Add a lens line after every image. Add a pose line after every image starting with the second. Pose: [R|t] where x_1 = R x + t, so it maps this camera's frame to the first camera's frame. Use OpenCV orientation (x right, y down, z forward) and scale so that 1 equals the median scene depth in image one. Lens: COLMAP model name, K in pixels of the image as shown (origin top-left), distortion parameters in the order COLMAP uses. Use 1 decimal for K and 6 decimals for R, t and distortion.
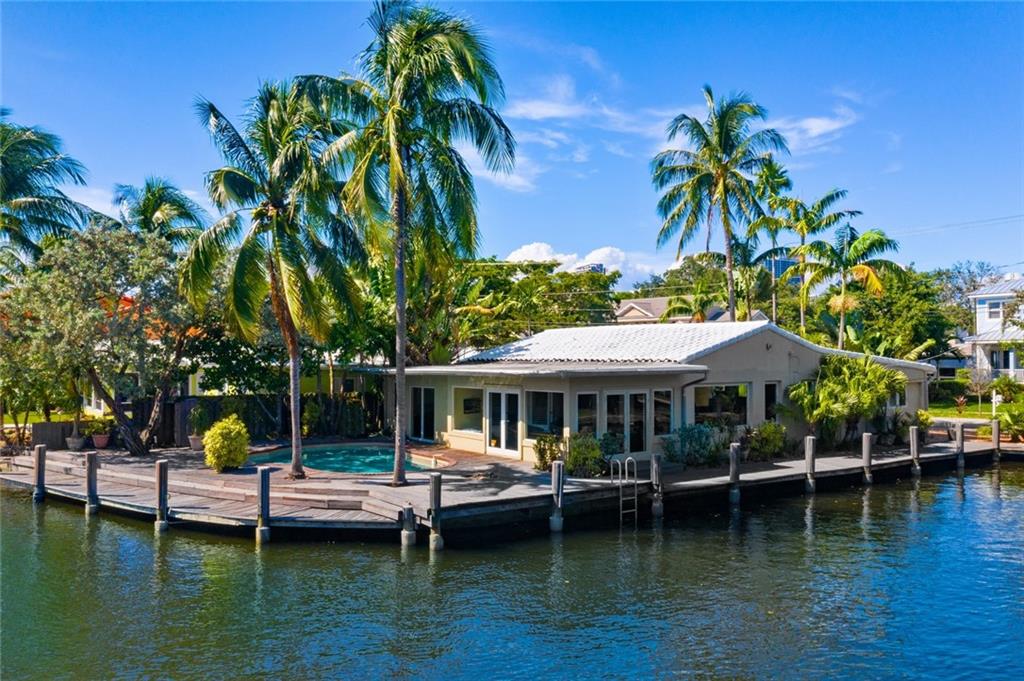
lens RADIAL K [[810.5, 0, 512.0], [0, 810.5, 340.5], [0, 0, 1]] dist [-0.001858, 0.002243]
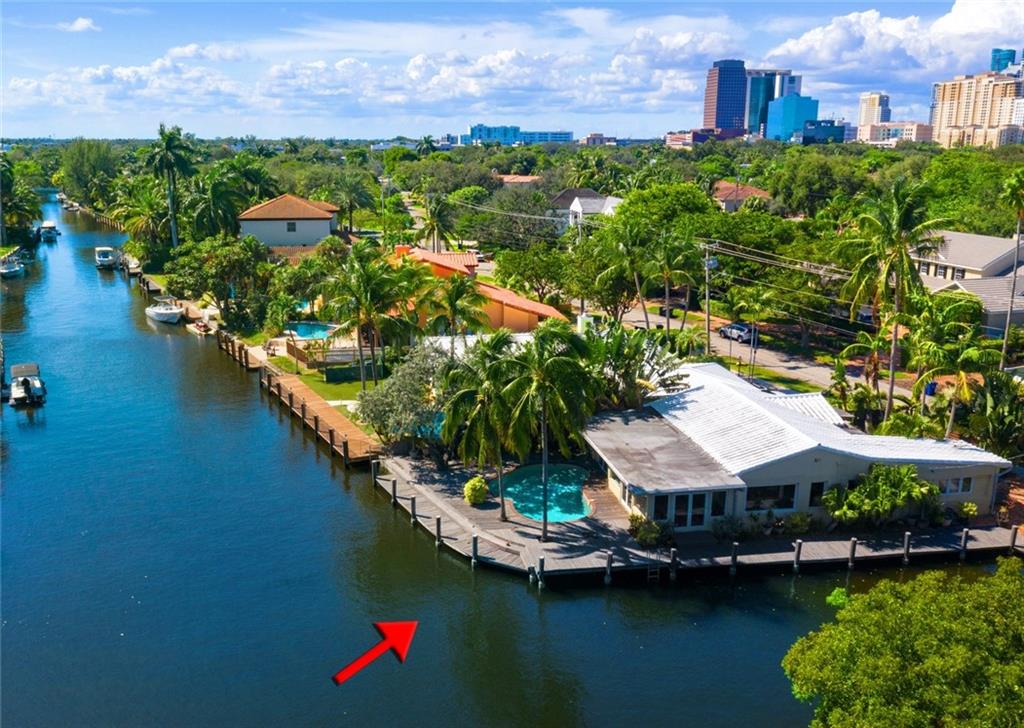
lens RADIAL K [[877.1, 0, 458.9], [0, 877.1, 366.8], [0, 0, 1]] dist [-0.001971, -0.013401]
pose [[0.884438, 0.103802, -0.454966, 0.616016], [0.020346, 0.965442, 0.259821, -0.801852], [0.466214, -0.239053, 0.851762, -0.851809]]
